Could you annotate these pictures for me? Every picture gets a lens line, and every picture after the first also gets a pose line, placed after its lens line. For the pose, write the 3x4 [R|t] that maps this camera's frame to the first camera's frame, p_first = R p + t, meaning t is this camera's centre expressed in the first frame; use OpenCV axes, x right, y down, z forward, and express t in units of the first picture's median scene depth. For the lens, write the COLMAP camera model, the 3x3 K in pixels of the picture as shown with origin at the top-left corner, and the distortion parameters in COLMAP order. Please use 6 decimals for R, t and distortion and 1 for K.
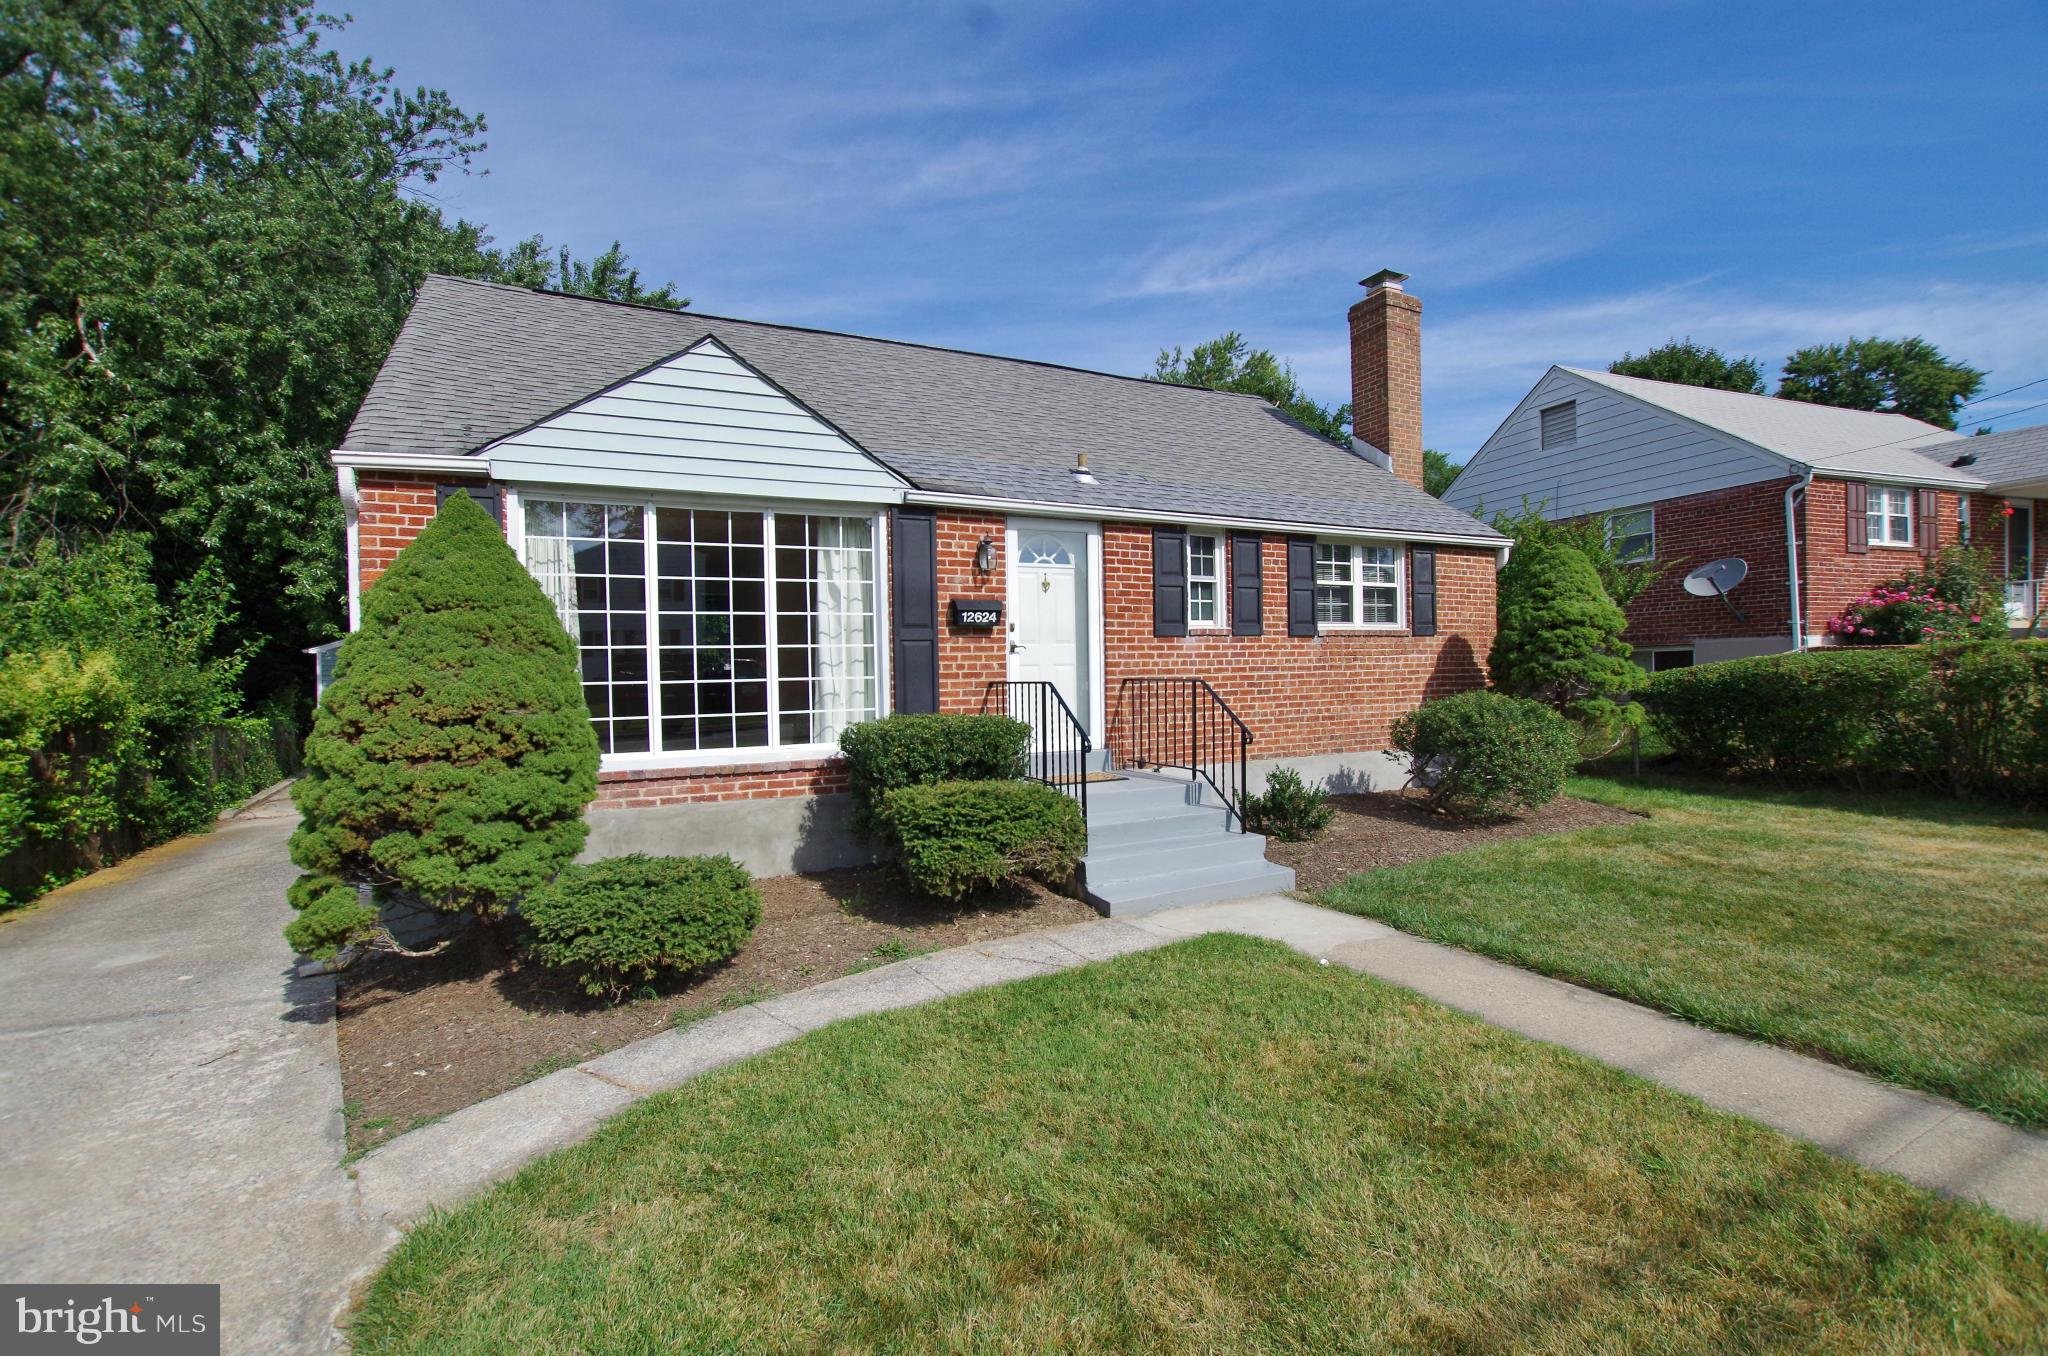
lens RADIAL K [[902.1, 0, 1012.7], [0, 902.1, 690.8], [0, 0, 1]] dist [-0.040968, 0.006970]
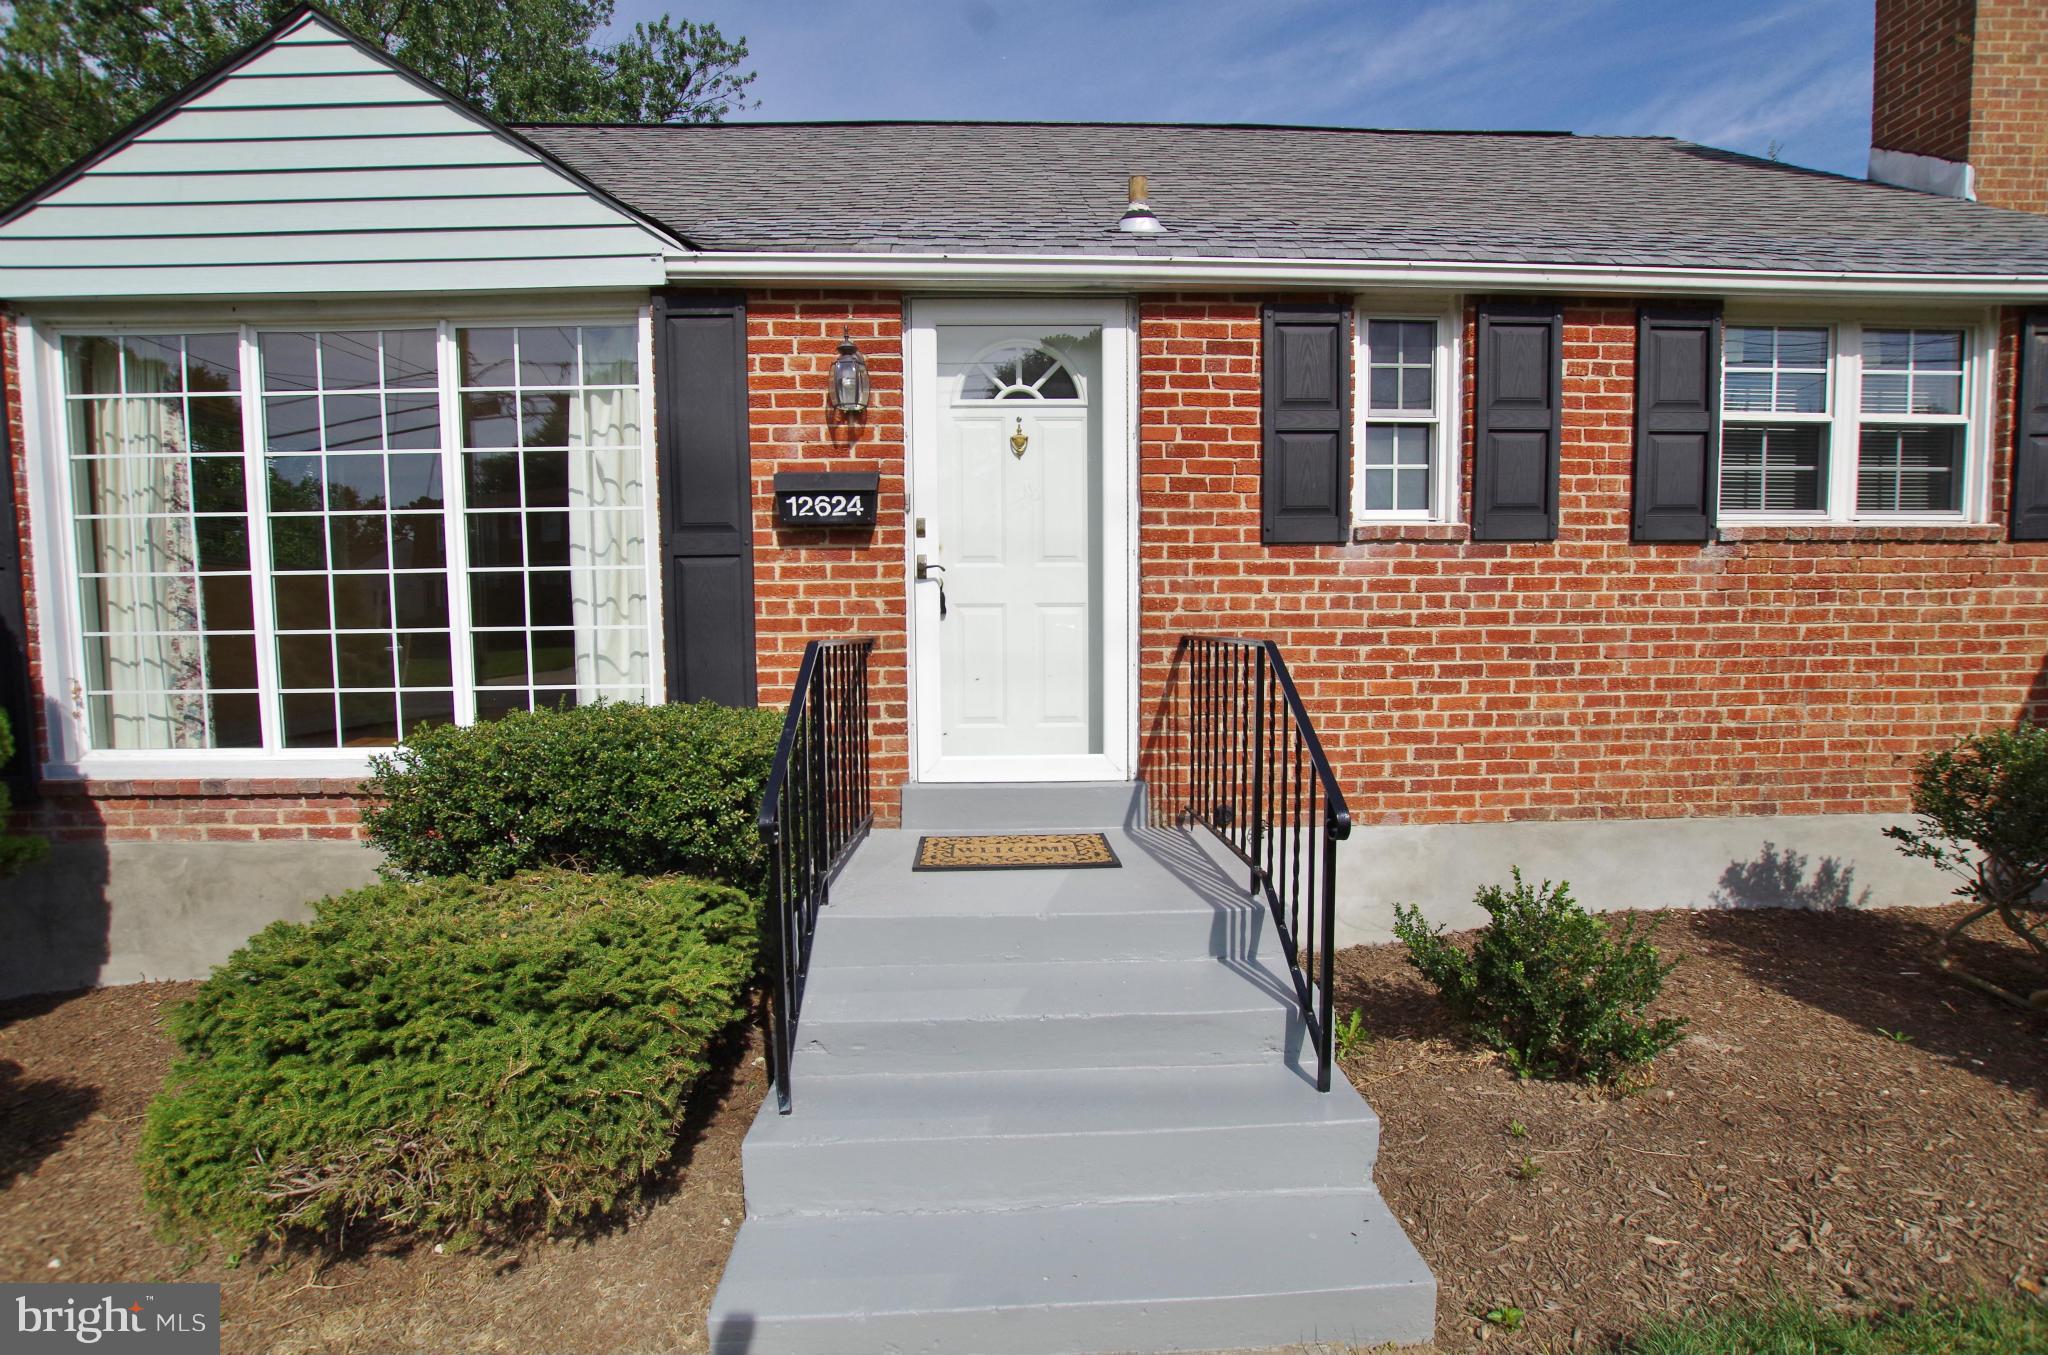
lens RADIAL K [[900.3, 0, 1015.0], [0, 900.3, 691.3], [0, 0, 1]] dist [-0.035078, 0.005436]
pose [[0.911025, 0.039055, -0.410497, 0.236752], [-0.016070, 0.998111, 0.059296, -0.010564], [0.412037, -0.047424, 0.909932, 0.536503]]
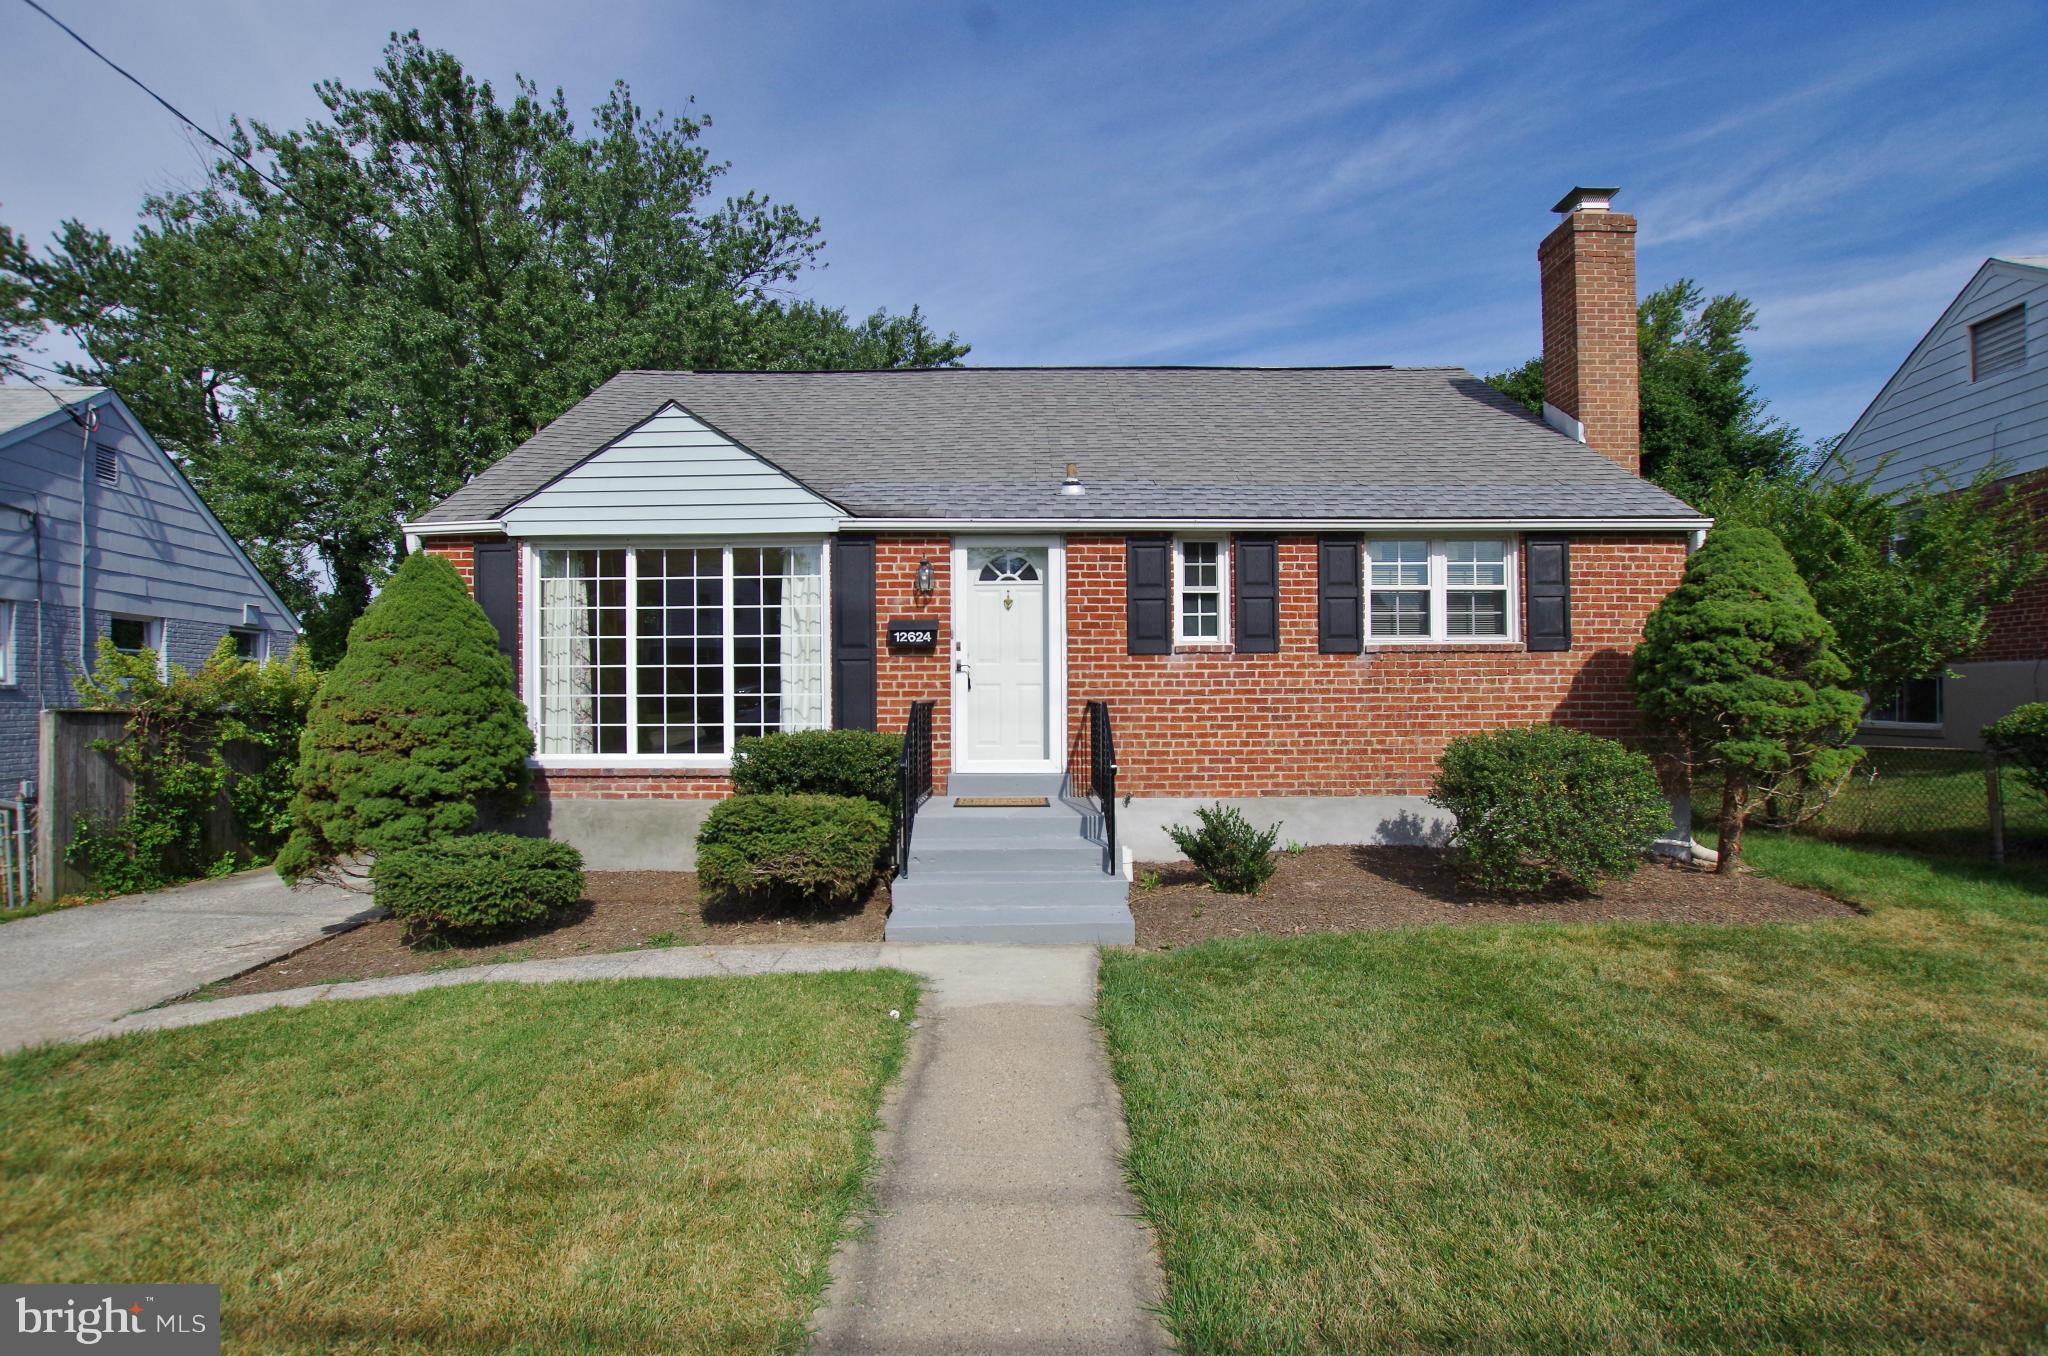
lens RADIAL K [[902.1, 0, 1012.7], [0, 902.1, 690.8], [0, 0, 1]] dist [-0.040968, 0.006970]
pose [[0.894611, 0.012774, -0.446664, 0.470842], [-0.020923, 0.999692, -0.013316, -0.008536], [0.446356, 0.021258, 0.894603, 0.125994]]
